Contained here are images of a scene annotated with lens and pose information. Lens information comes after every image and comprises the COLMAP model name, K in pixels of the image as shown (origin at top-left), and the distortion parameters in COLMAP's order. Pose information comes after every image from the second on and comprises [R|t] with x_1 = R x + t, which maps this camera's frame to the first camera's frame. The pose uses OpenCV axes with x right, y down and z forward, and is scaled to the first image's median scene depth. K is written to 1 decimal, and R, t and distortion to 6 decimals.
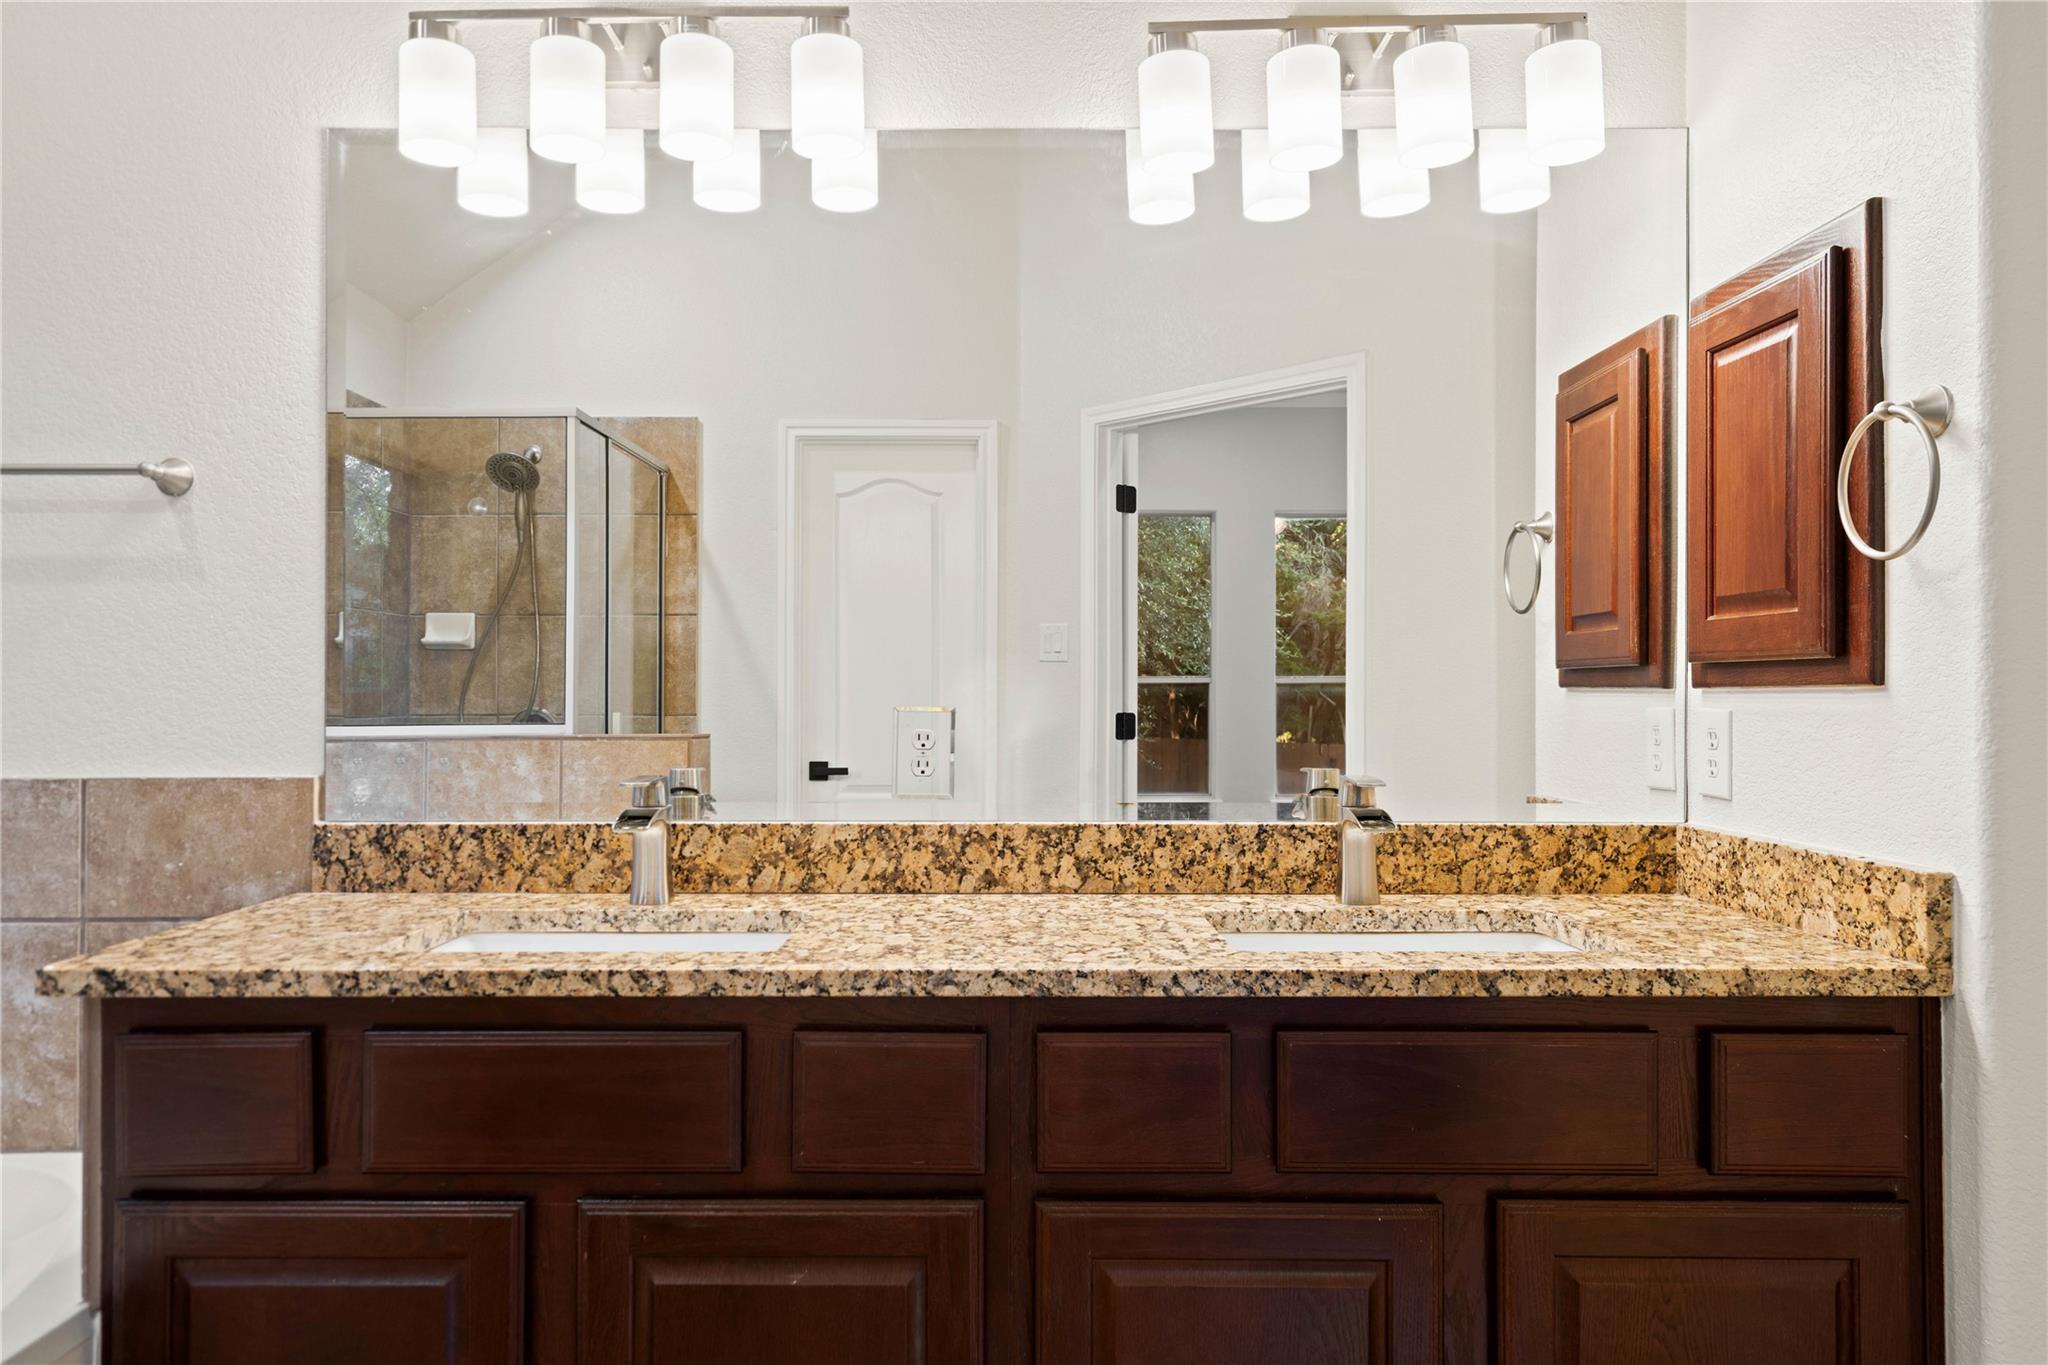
lens RADIAL K [[1421.0, 0, 995.8], [0, 1421.0, 674.9], [0, 0, 1]] dist [0.006974, 0.001582]
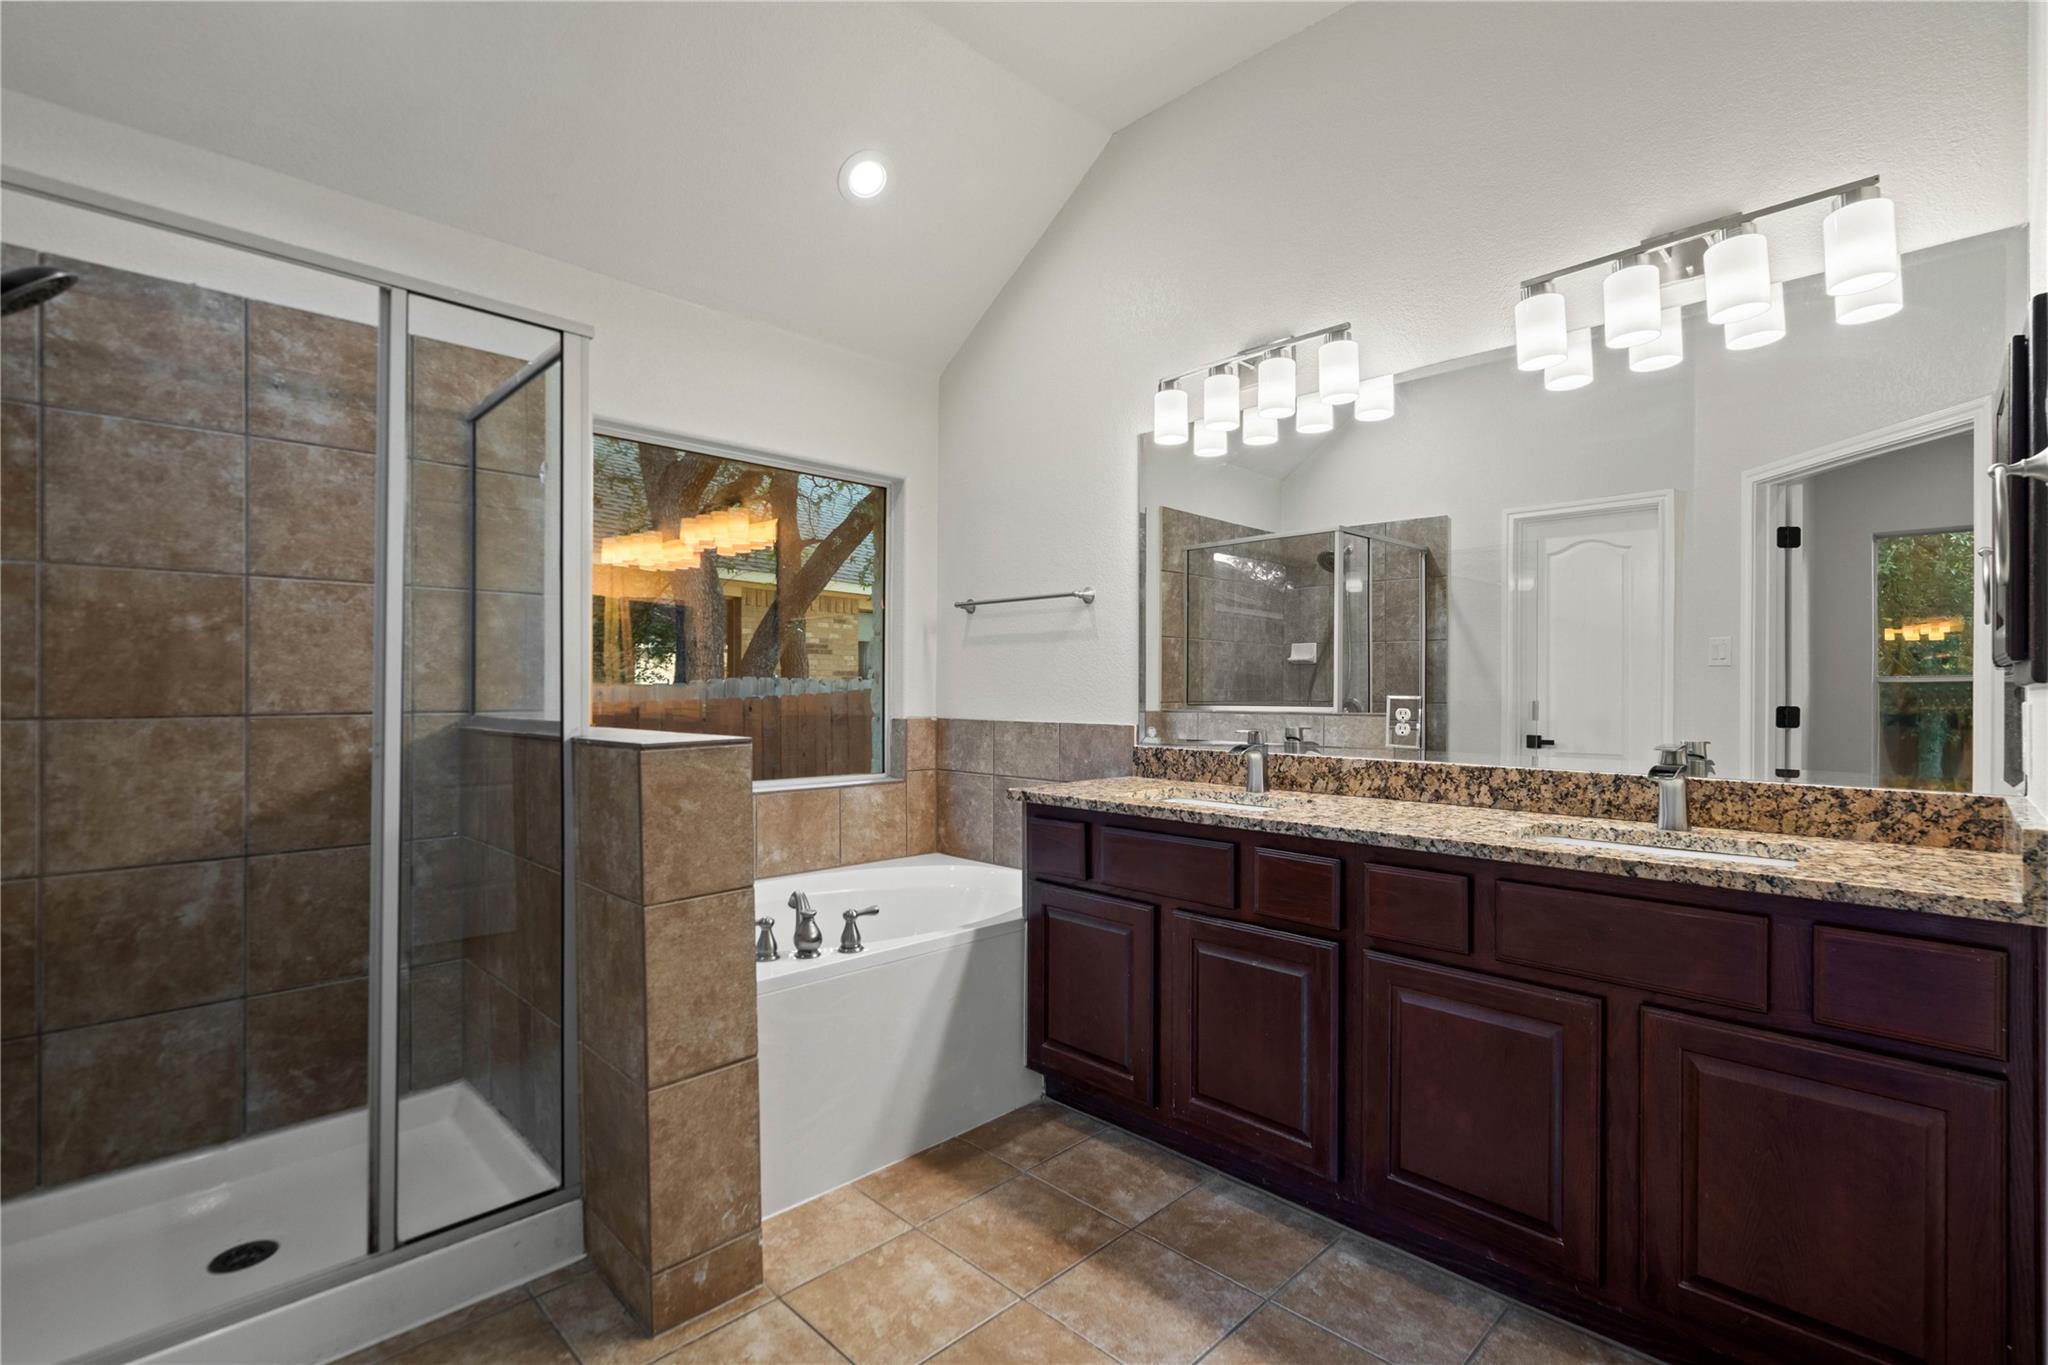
lens RADIAL K [[956.1, 0, 1022.6], [0, 956.1, 678.6], [0, 0, 1]] dist [0.006836, 0.000418]
pose [[0.704053, -0.005132, -0.710129, 0.473201], [0.005887, 0.999982, -0.001391, -0.000935], [0.710123, -0.003201, 0.704070, -0.189868]]
